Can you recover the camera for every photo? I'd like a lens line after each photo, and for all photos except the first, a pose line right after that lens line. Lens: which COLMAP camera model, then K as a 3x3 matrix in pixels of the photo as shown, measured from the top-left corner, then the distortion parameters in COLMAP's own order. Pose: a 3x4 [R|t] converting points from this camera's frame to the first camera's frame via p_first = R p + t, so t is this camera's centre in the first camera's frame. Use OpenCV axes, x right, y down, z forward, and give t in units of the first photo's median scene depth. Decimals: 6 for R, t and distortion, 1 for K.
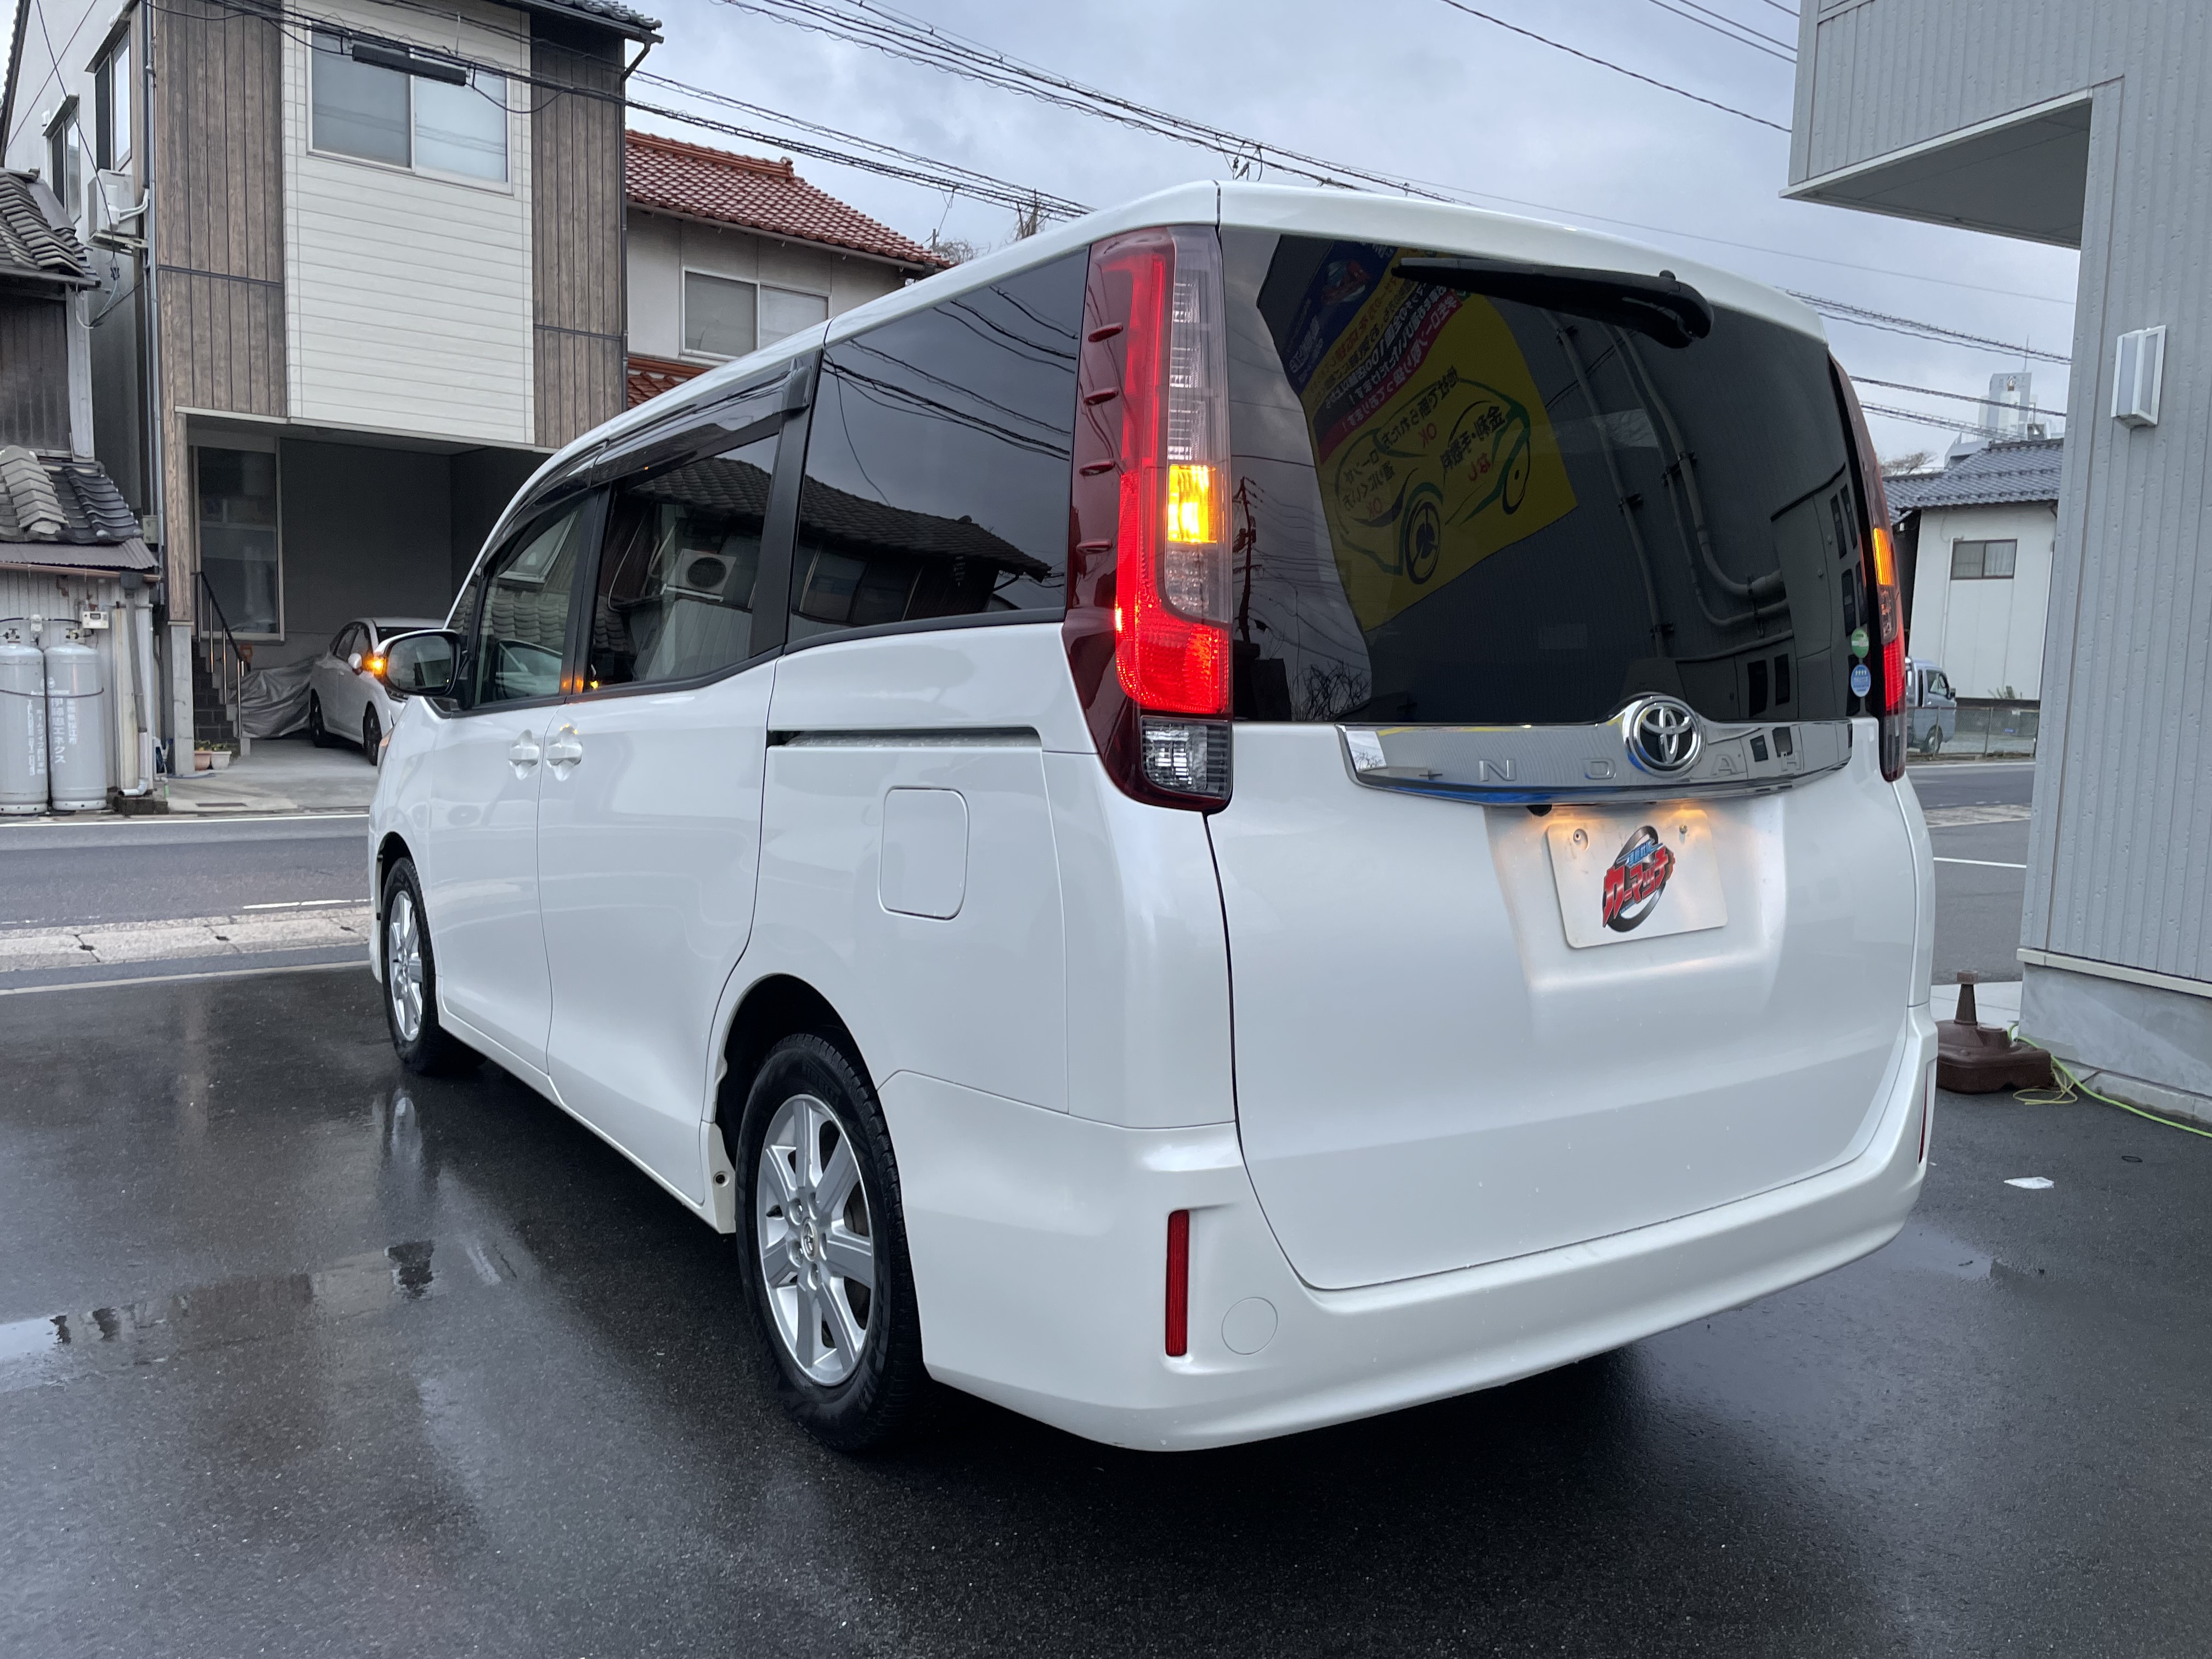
lens RADIAL K [[1635.9, 0, 1106.0], [0, 1635.9, 829.5], [0, 0, 1]] dist [0.105239, -0.127680]
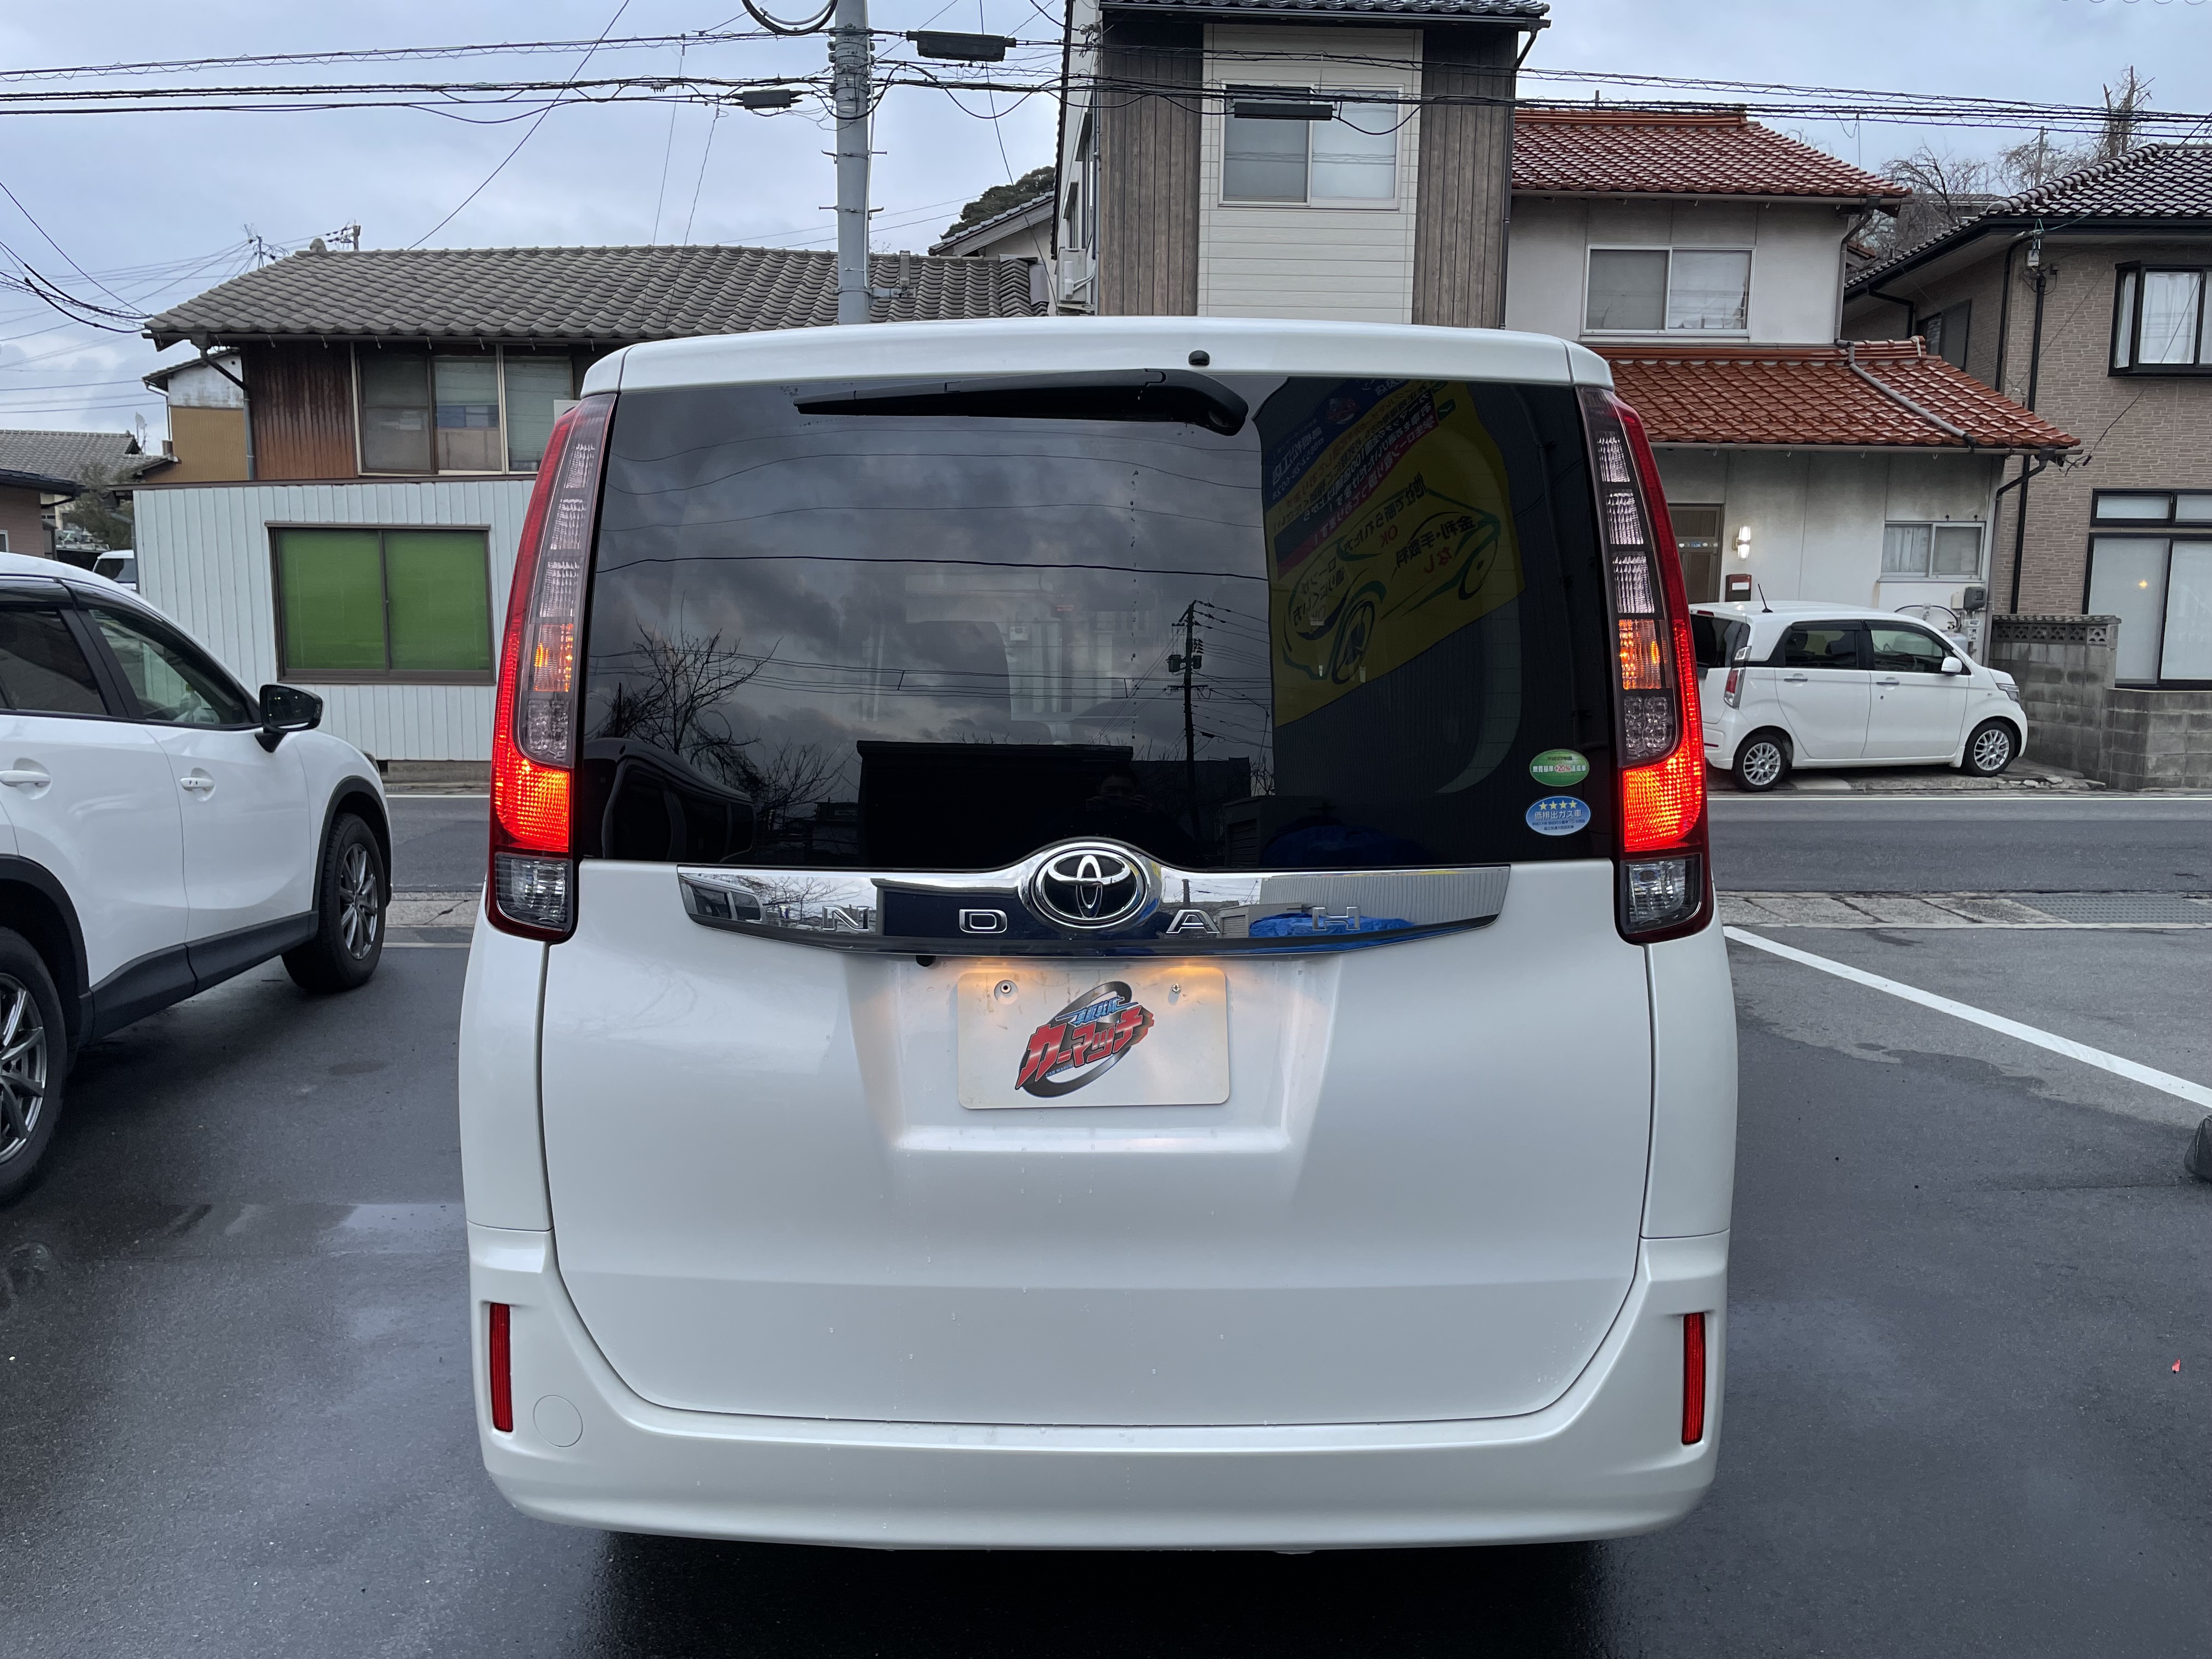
lens RADIAL K [[1662.5, 0, 1106.0], [0, 1662.5, 829.5], [0, 0, 1]] dist [0.080832, -0.106013]
pose [[0.822258, 0.048688, -0.567029, 0.120138], [-0.040739, 0.998813, 0.026687, -0.015717], [0.567655, 0.001157, 0.823266, 0.036177]]
